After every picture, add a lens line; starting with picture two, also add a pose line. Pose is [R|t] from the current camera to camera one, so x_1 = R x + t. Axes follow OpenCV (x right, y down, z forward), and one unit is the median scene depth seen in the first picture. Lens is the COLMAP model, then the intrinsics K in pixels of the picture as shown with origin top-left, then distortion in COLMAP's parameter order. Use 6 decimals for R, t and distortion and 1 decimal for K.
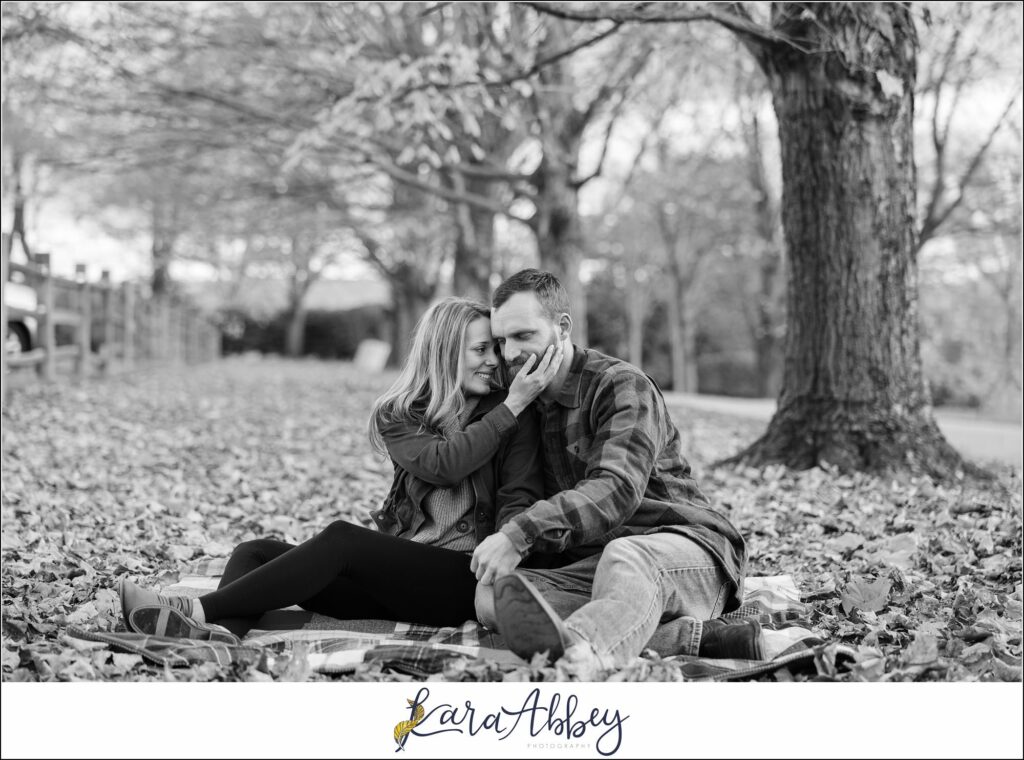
lens RADIAL K [[3942.4, 0, 512.0], [0, 3942.4, 380.0], [0, 0, 1]] dist [0.123280, -0.237344]
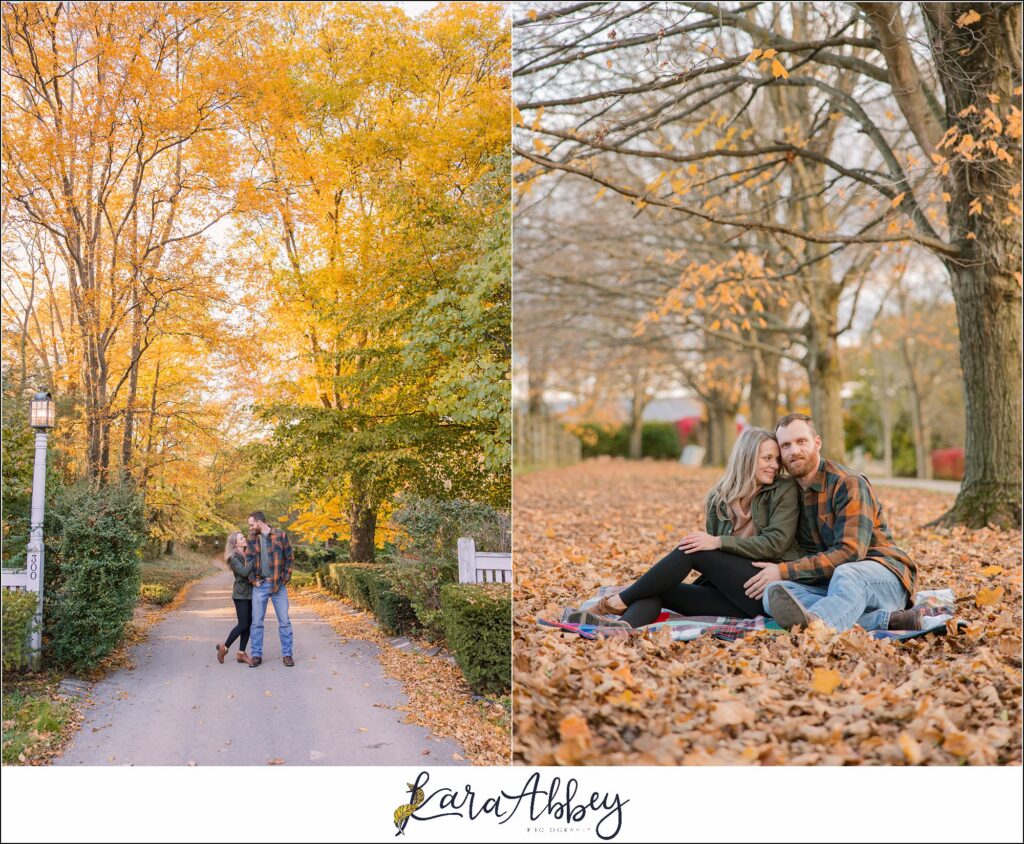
lens RADIAL K [[3221.4, 0, 512.0], [0, 3221.4, 422.0], [0, 0, 1]] dist [-0.139144, -1.759288]
pose [[0.995613, -0.025307, -0.090084, 0.006512], [0.023902, 0.999576, -0.016632, -0.002406], [0.090466, 0.014406, 0.995795, -0.263967]]
